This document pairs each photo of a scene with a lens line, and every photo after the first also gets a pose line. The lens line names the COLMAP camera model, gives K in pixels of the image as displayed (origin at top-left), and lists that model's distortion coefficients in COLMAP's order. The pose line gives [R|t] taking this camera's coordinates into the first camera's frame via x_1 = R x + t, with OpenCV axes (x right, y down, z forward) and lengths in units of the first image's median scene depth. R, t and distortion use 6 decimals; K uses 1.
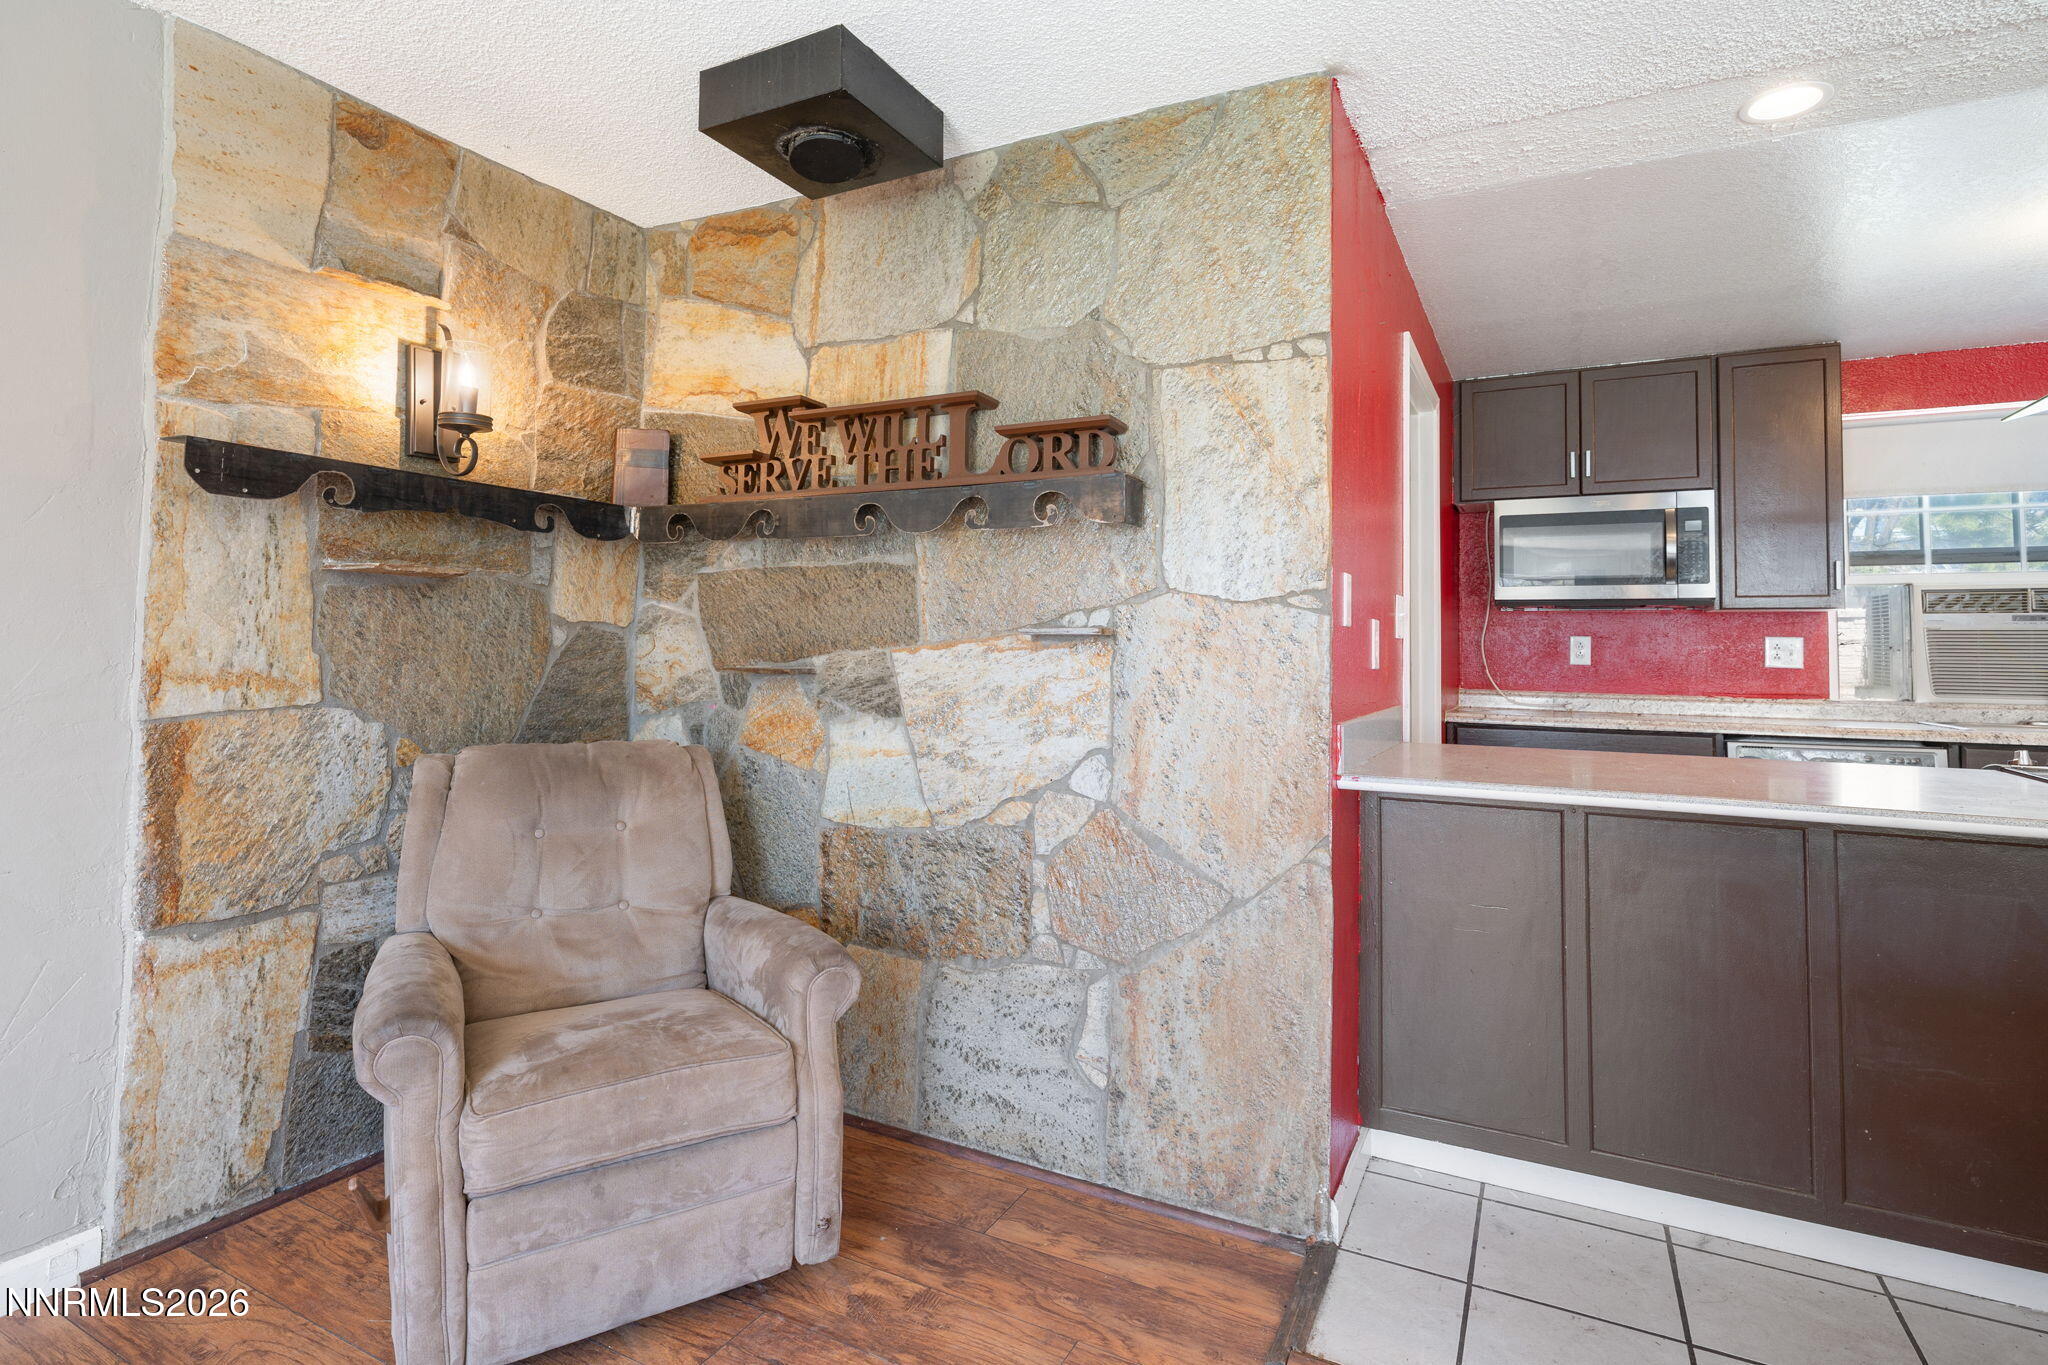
lens RADIAL K [[1019.3, 0, 1019.4], [0, 1019.3, 605.8], [0, 0, 1]] dist [-0.001088, -0.000023]
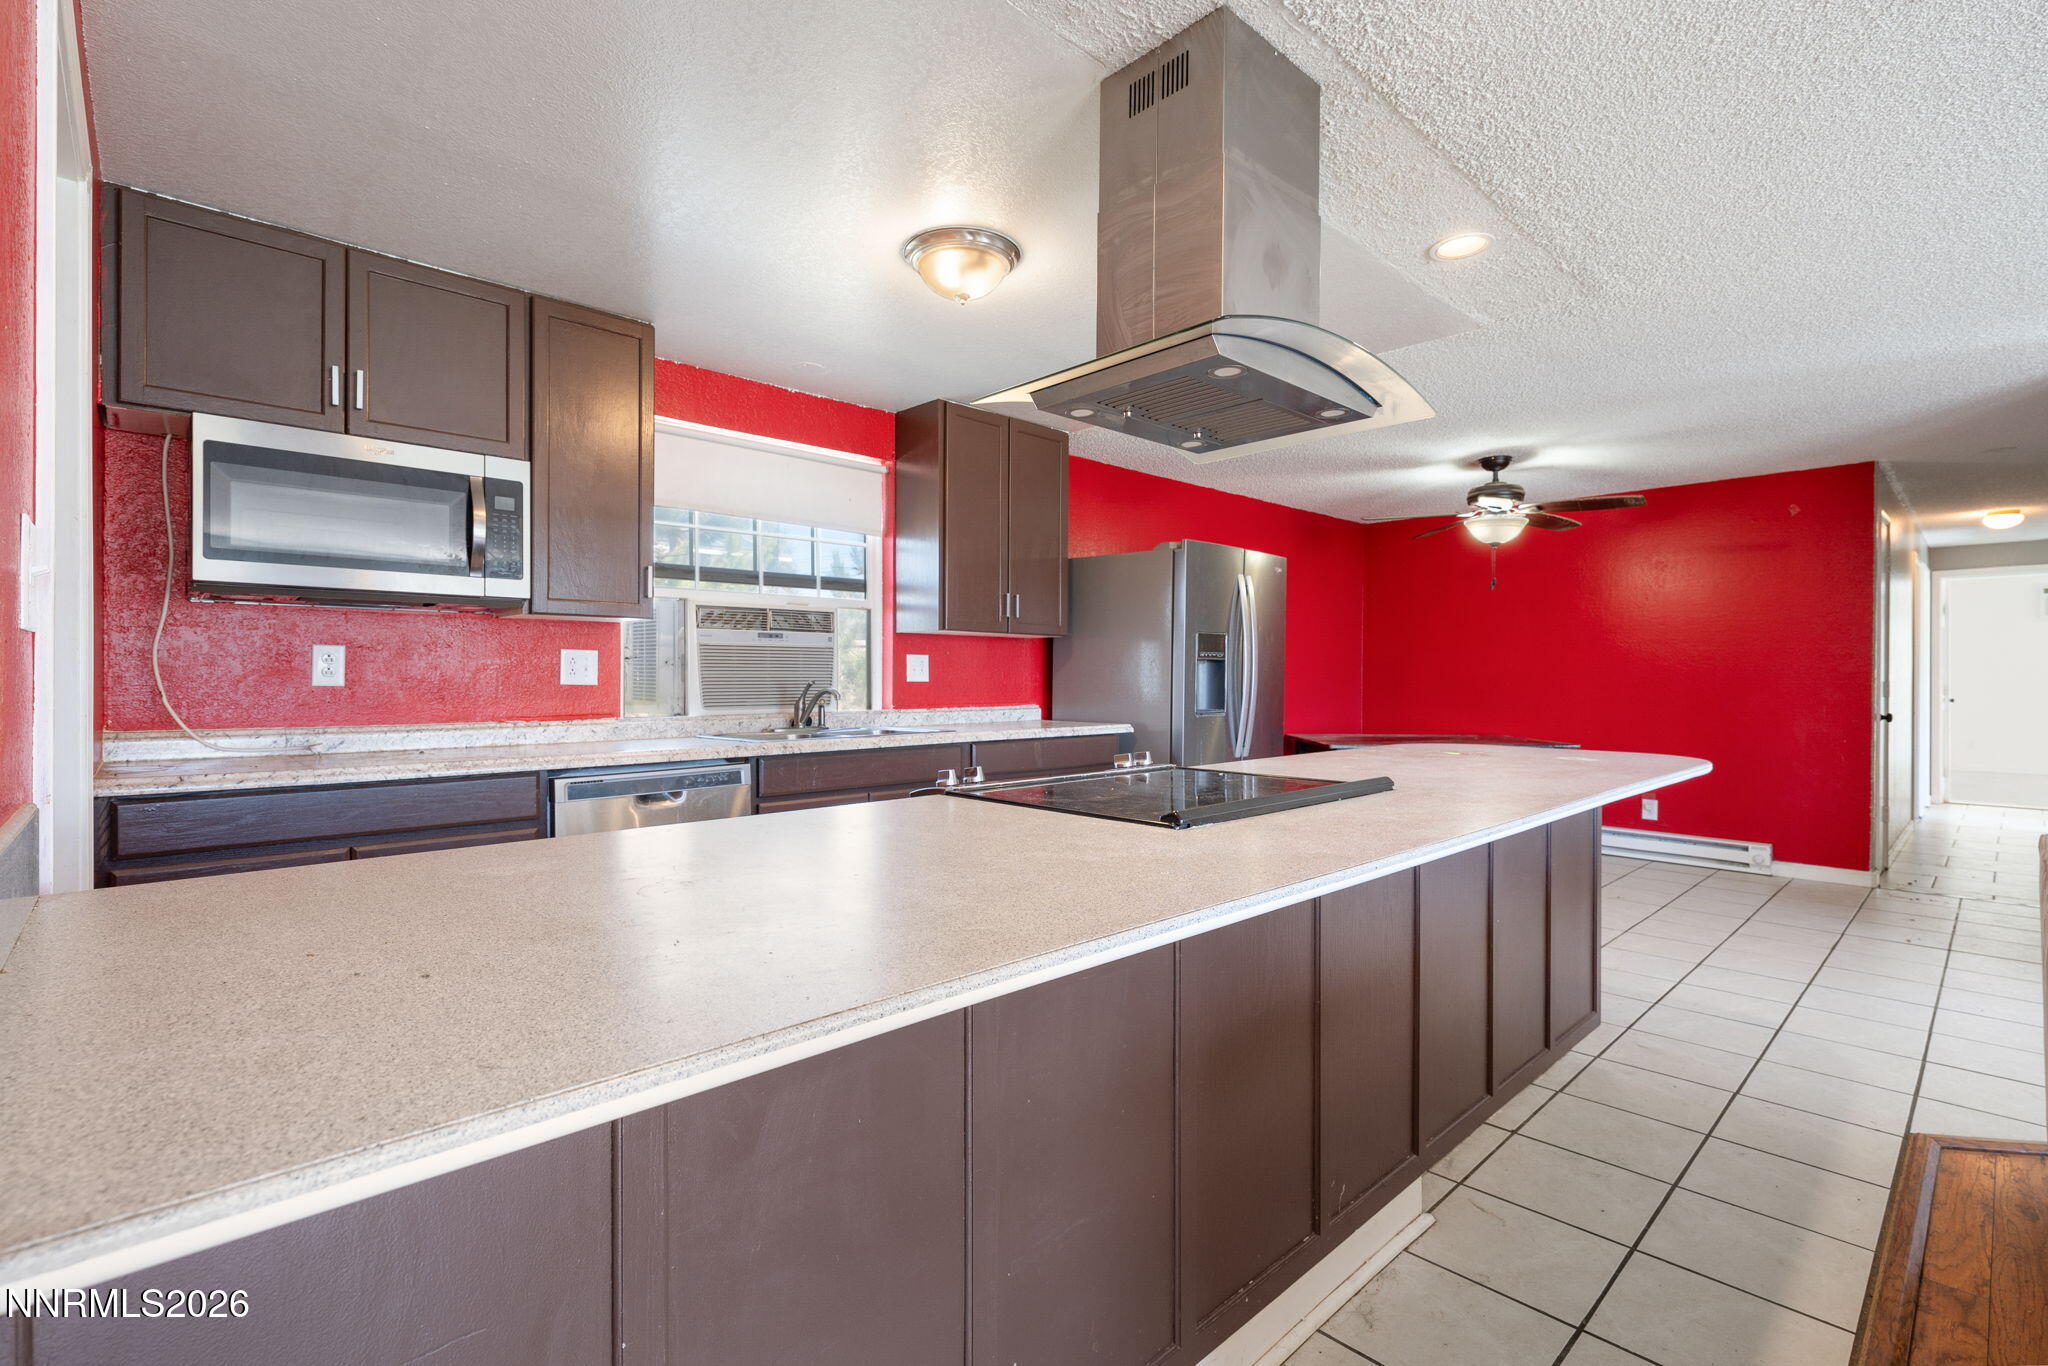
lens RADIAL K [[933.0, 0, 1018.8], [0, 933.0, 678.5], [0, 0, 1]] dist [-0.003340, 0.000309]
pose [[0.326542, -0.013530, 0.945086, 0.172637], [-0.037820, 0.998910, 0.027368, 0.029114], [-0.944426, -0.044680, 0.325674, 0.577297]]
